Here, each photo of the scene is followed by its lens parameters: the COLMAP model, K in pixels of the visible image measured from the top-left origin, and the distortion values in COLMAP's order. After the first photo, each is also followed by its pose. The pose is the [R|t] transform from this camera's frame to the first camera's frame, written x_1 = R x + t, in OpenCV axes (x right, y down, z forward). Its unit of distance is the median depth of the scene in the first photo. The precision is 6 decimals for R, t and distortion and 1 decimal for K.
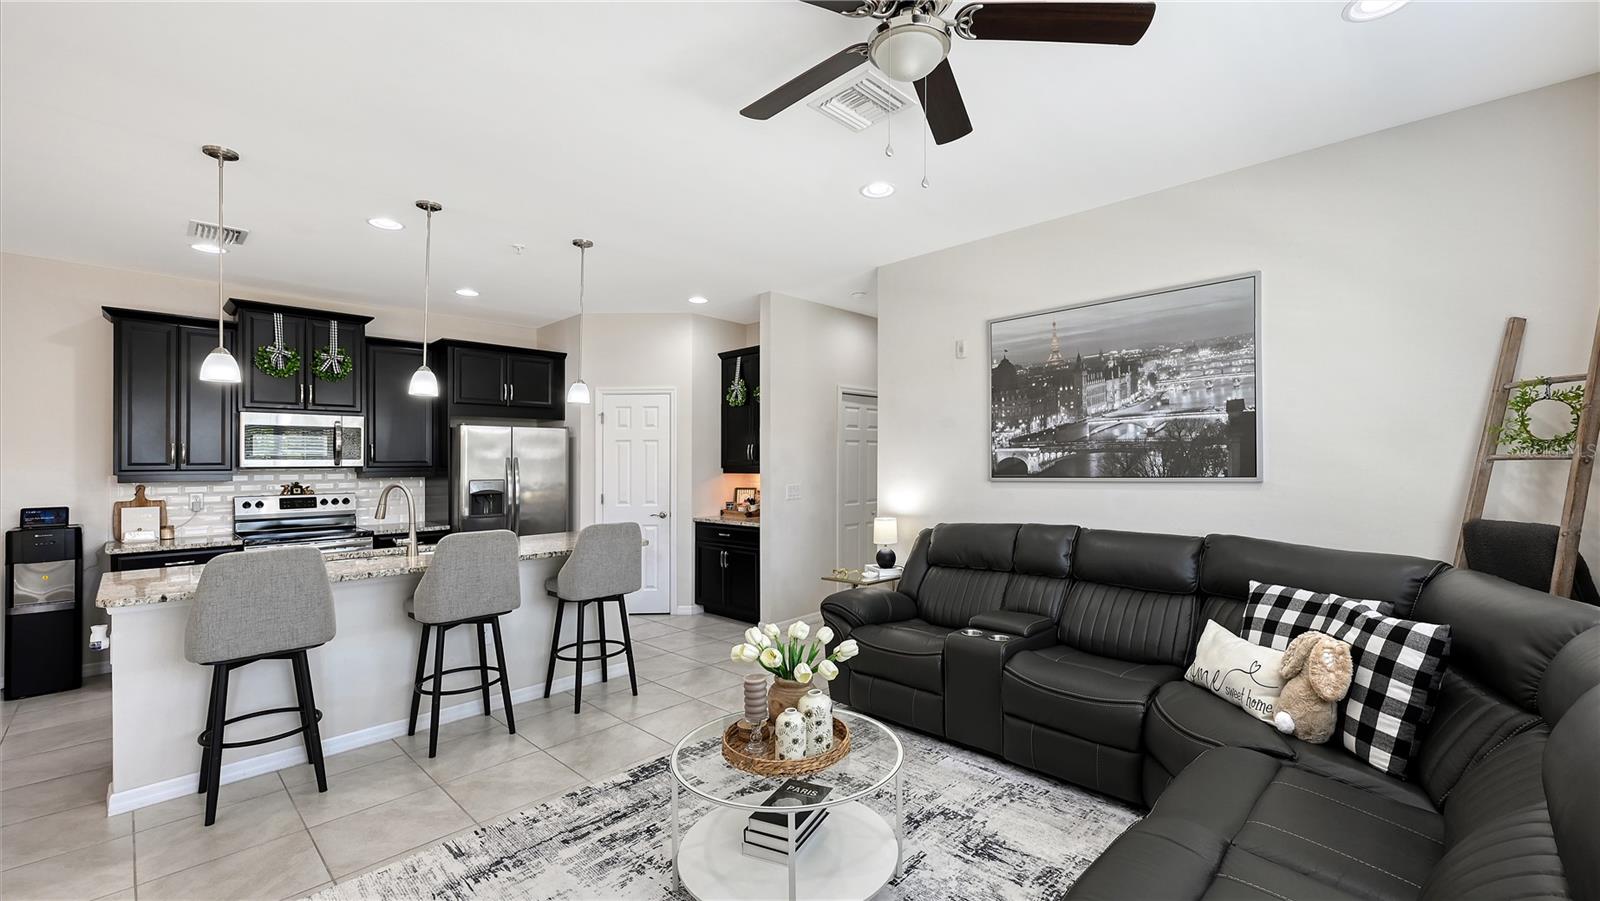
lens RADIAL K [[648.5, 0, 800.7], [0, 648.5, 457.7], [0, 0, 1]] dist [0.002520, 0.000197]
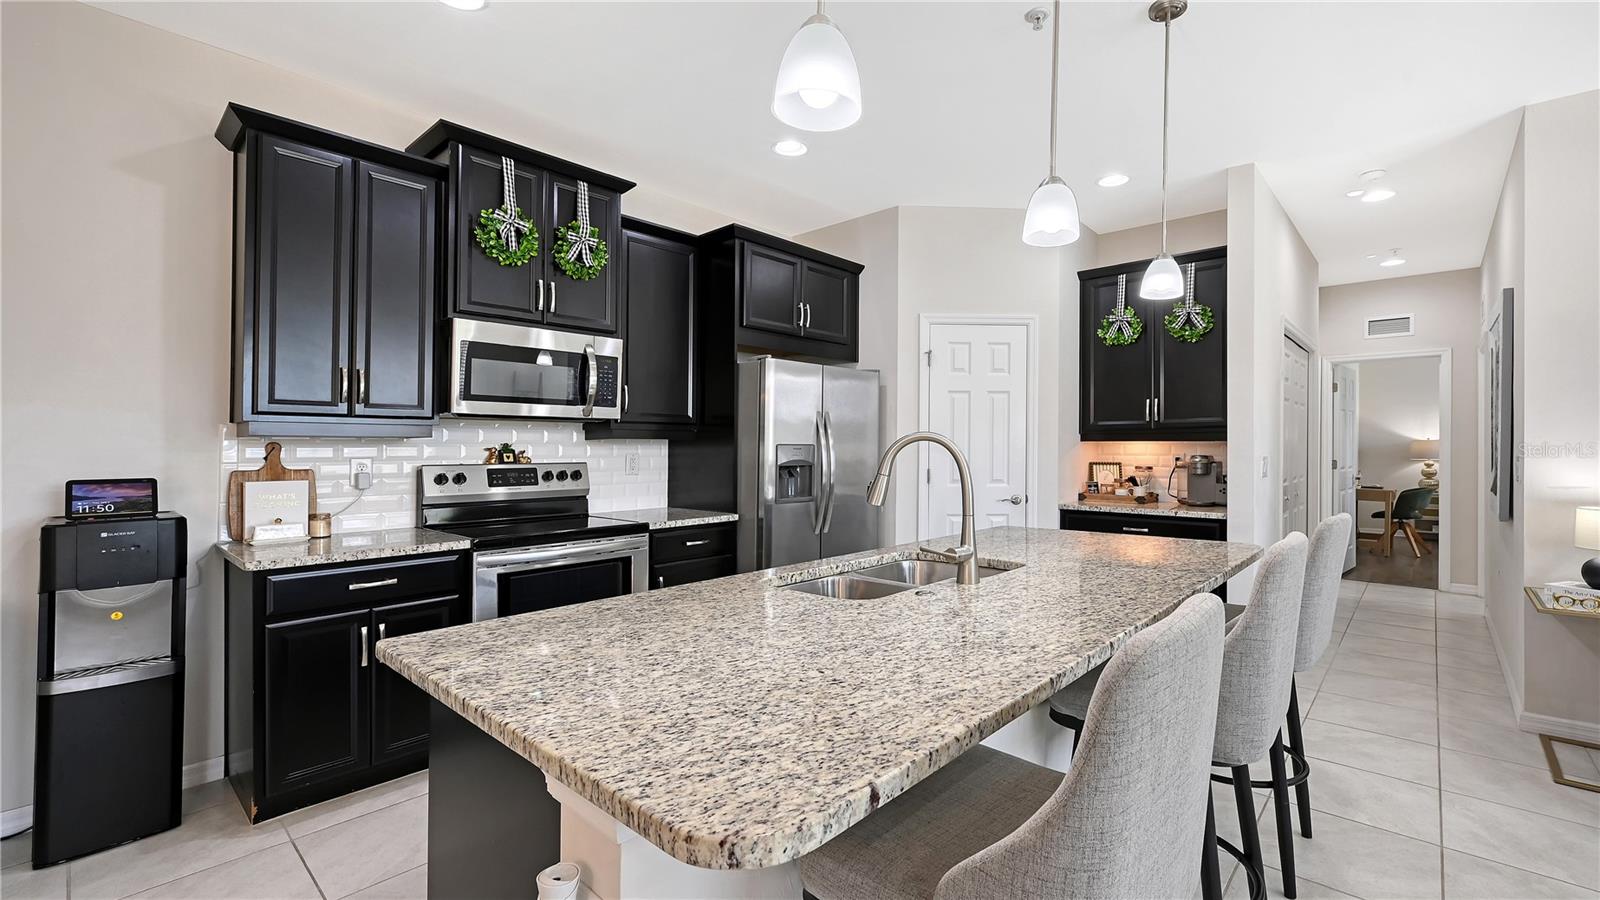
lens RADIAL K [[648.5, 0, 847.0], [0, 648.5, 440.5], [0, 0, 1]] dist [0.002520, 0.000197]
pose [[0.998164, 0.011046, 0.059557, -0.595956], [-0.010995, 0.999939, -0.001187, 0.038969], [-0.059567, 0.000530, 0.998224, 0.439261]]
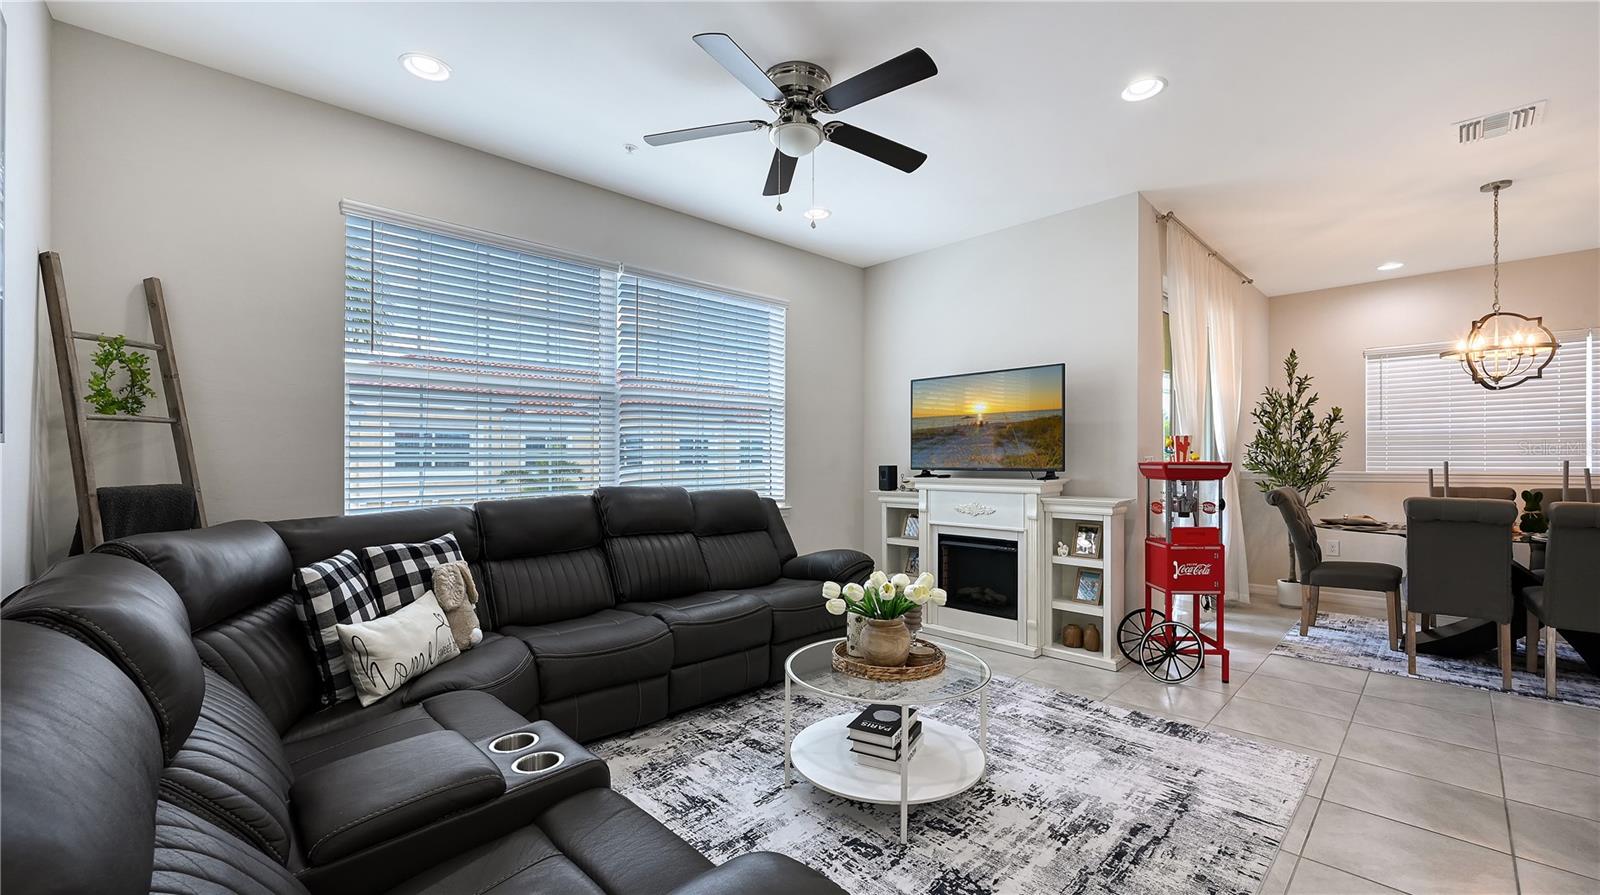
lens RADIAL K [[648.5, 0, 800.2], [0, 648.5, 460.4], [0, 0, 1]] dist [0.002520, 0.000197]
pose [[-0.999623, 0.017615, 0.021066, 0.047753], [0.017512, 0.999834, -0.005046, 0.045393], [-0.021151, -0.004675, -0.999765, 1.053316]]
